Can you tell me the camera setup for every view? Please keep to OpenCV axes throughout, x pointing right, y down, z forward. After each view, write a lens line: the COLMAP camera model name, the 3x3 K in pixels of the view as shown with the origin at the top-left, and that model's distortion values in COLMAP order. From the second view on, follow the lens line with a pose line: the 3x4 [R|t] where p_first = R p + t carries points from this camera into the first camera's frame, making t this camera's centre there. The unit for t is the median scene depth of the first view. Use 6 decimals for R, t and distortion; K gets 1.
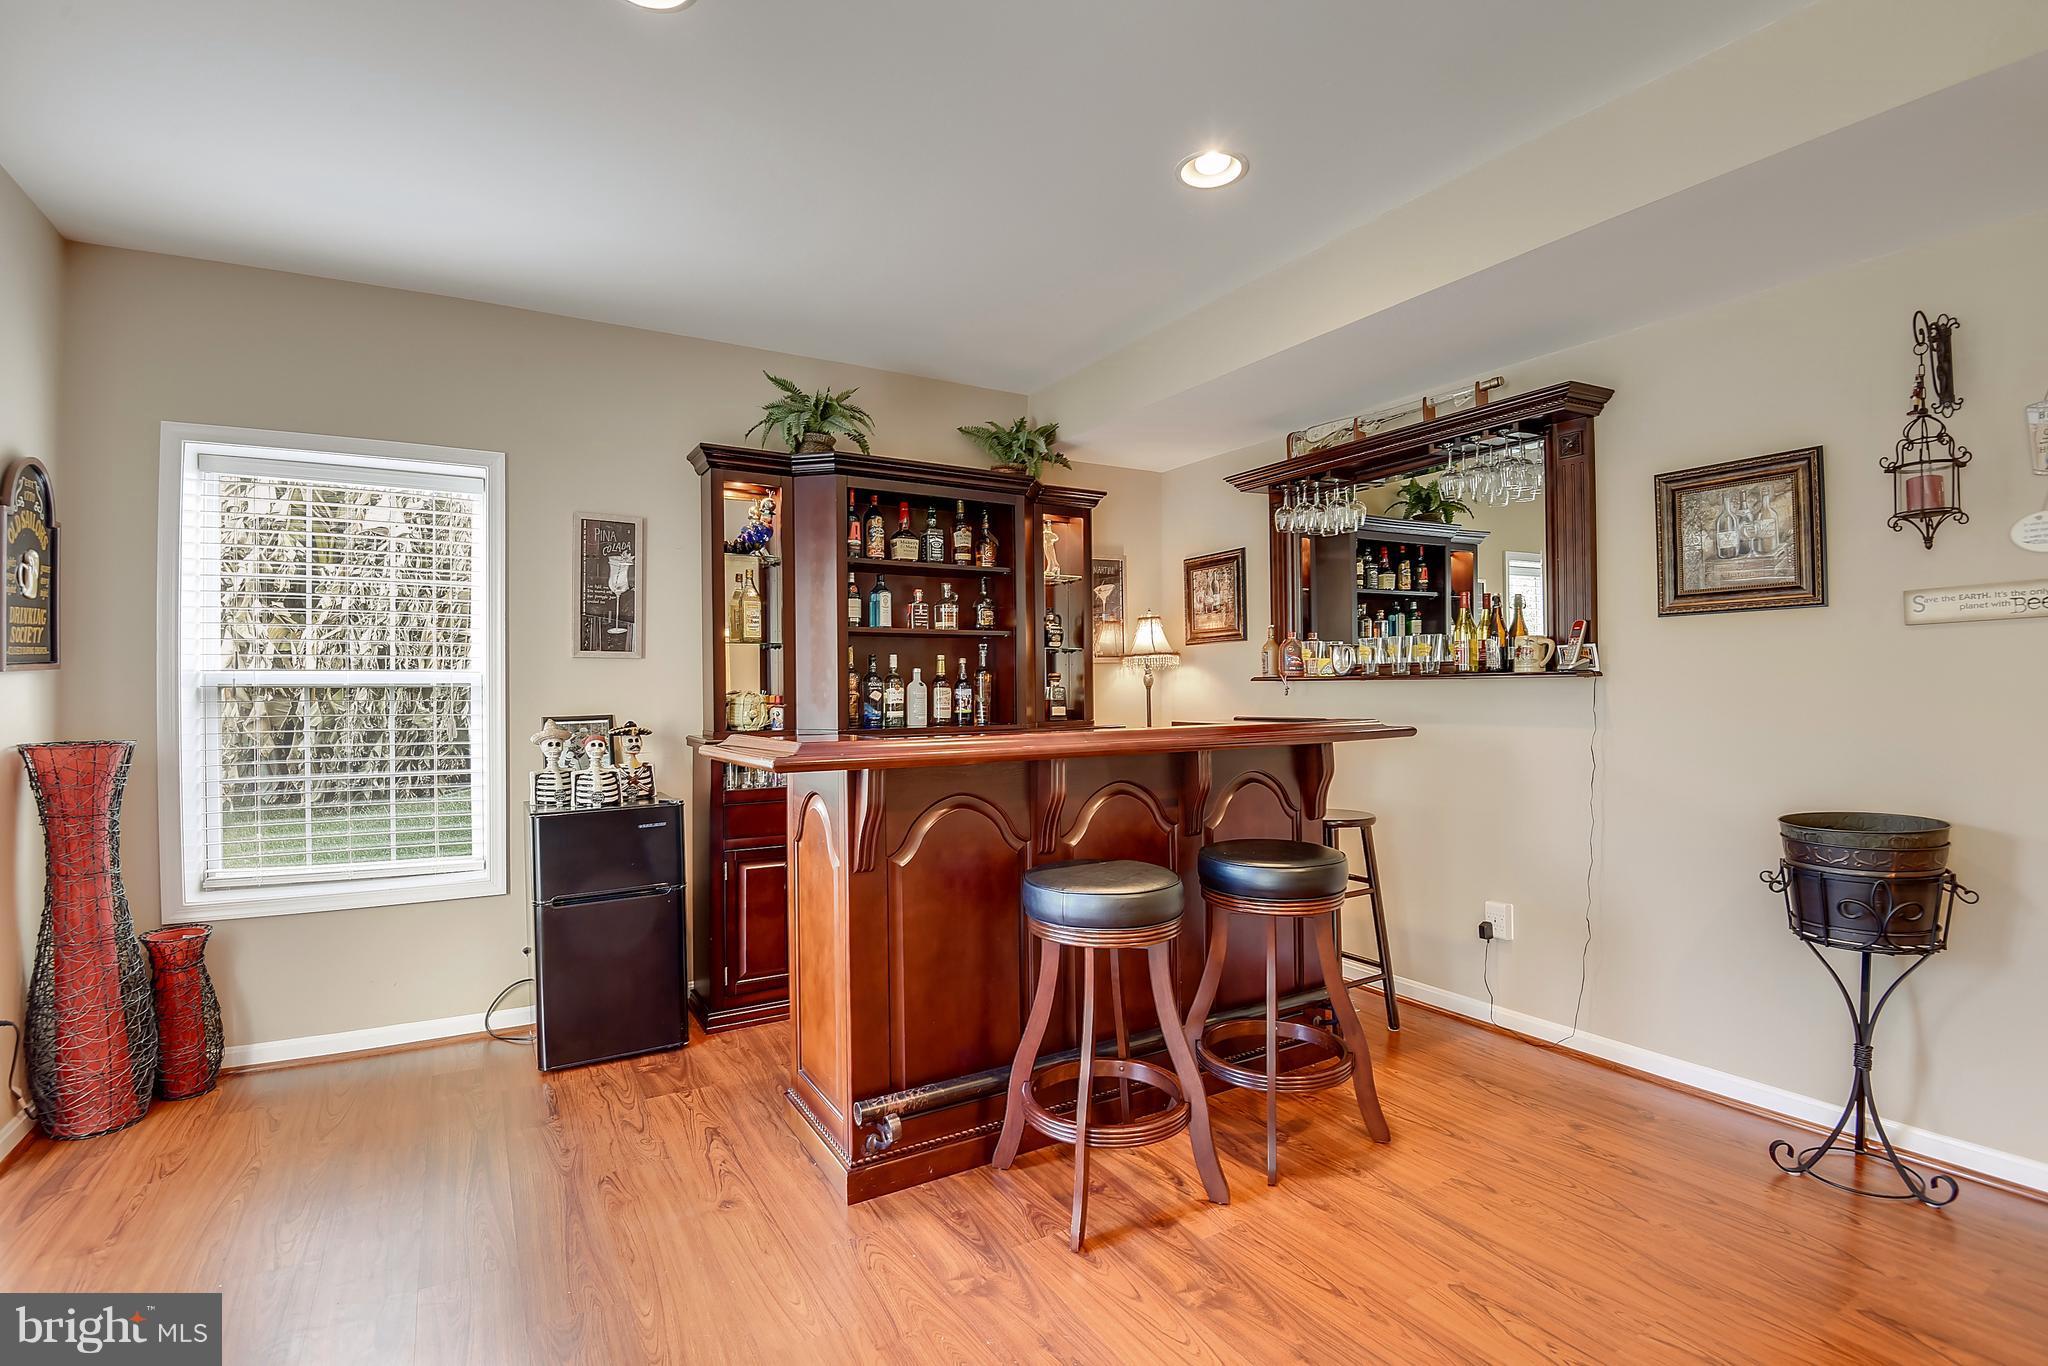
lens RADIAL K [[1004.1, 0, 1017.6], [0, 1004.1, 678.0], [0, 0, 1]] dist [0.001750, -0.000917]
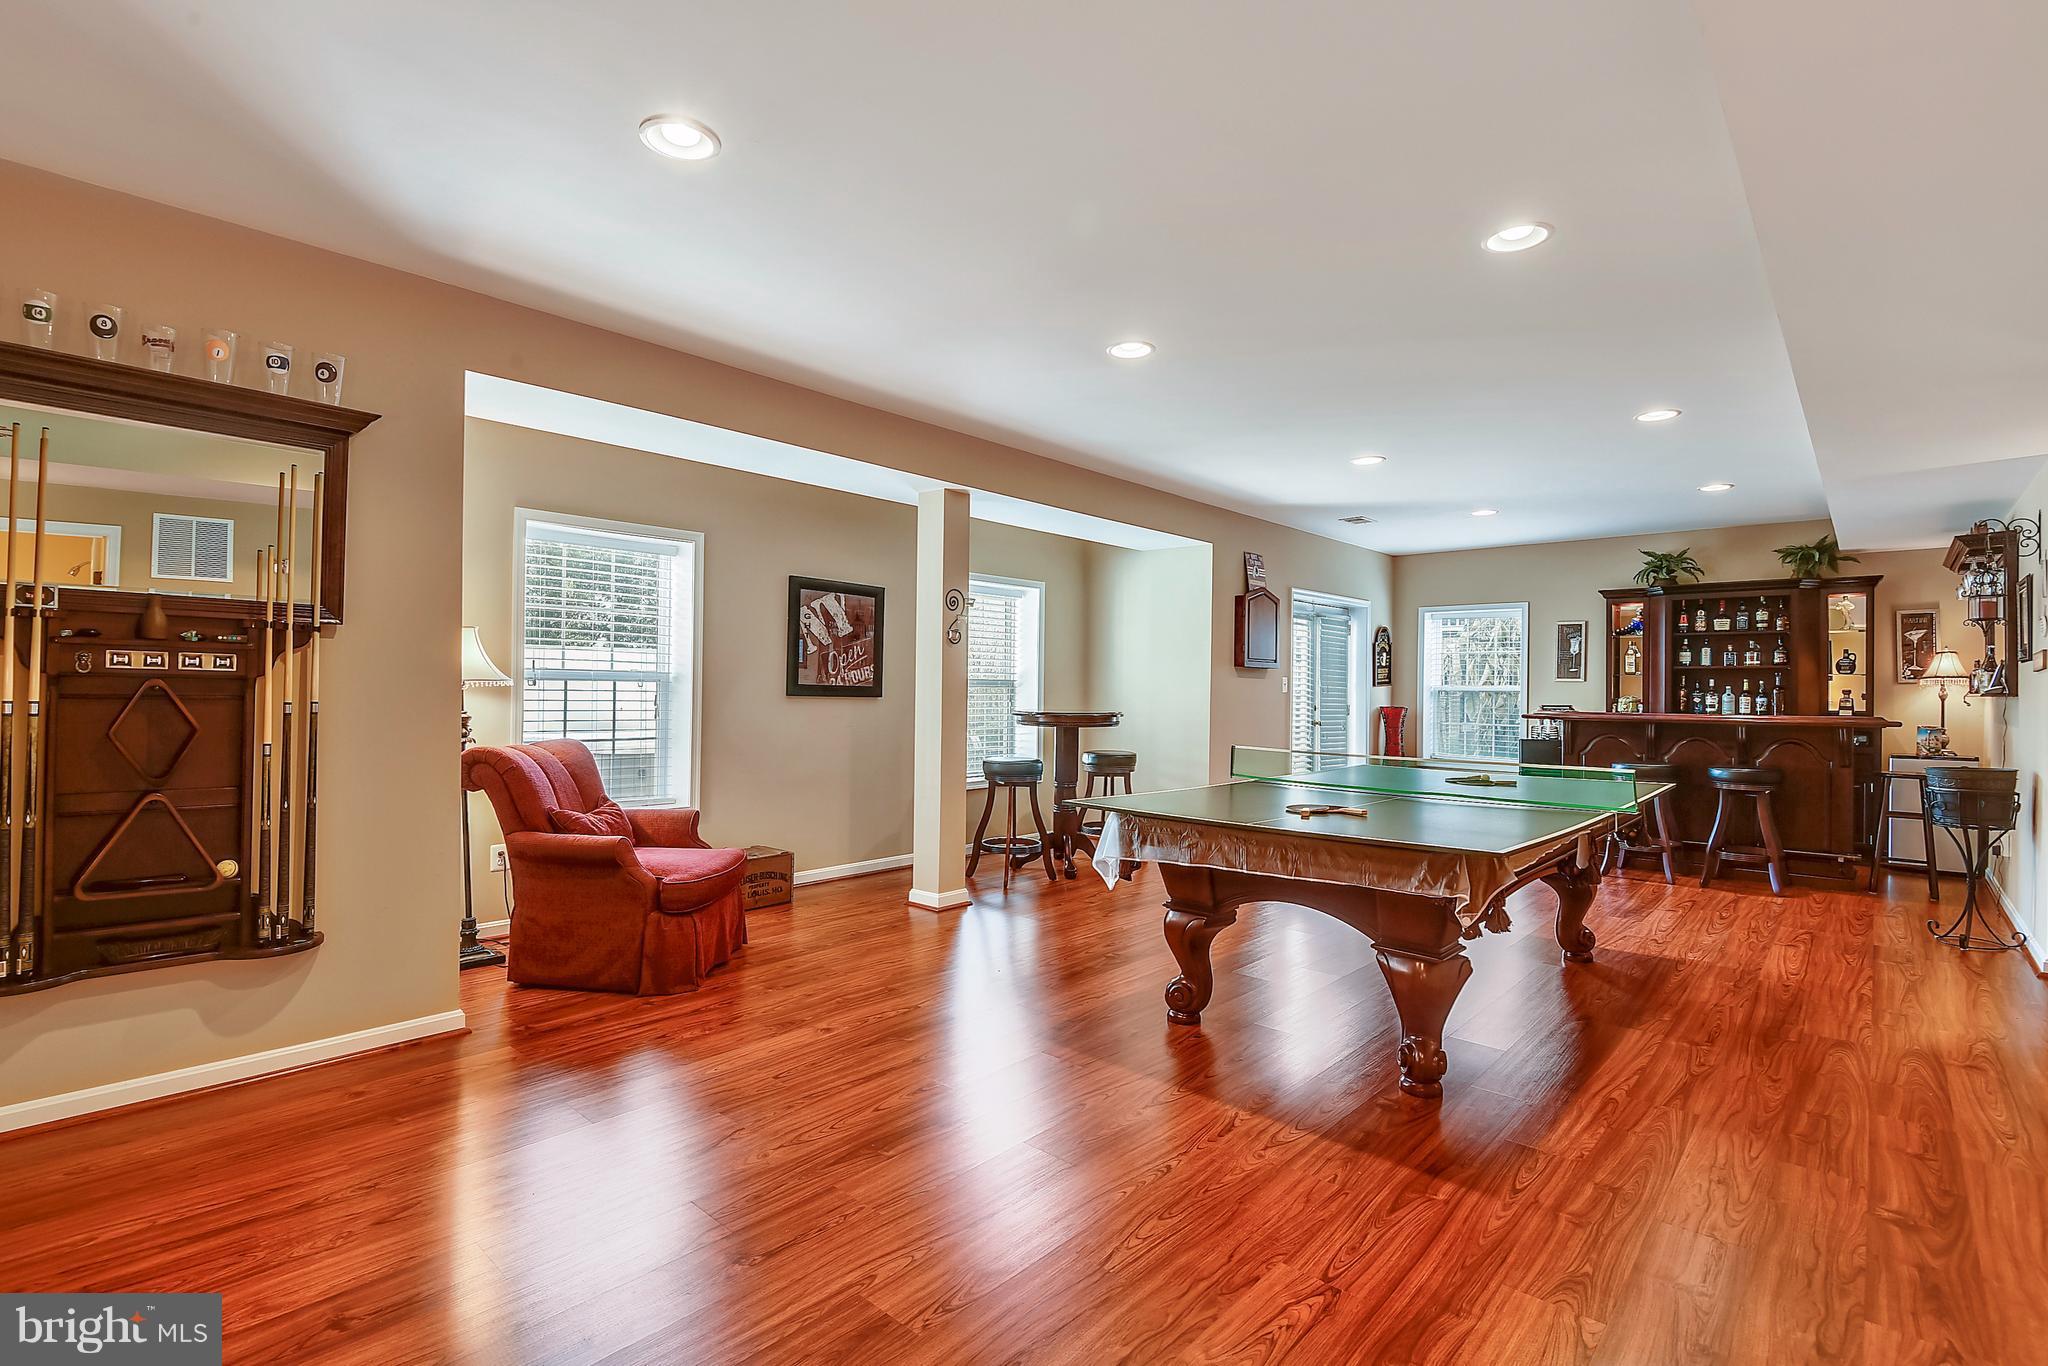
lens RADIAL K [[955.2, 0, 1018.8], [0, 955.2, 683.1], [0, 0, 1]] dist [0.005786, -0.000127]
pose [[0.322246, 0.003104, -0.946651, 1.197986], [-0.005157, 0.999986, 0.001523, -0.011745], [0.946642, 0.004391, 0.322257, -0.873178]]
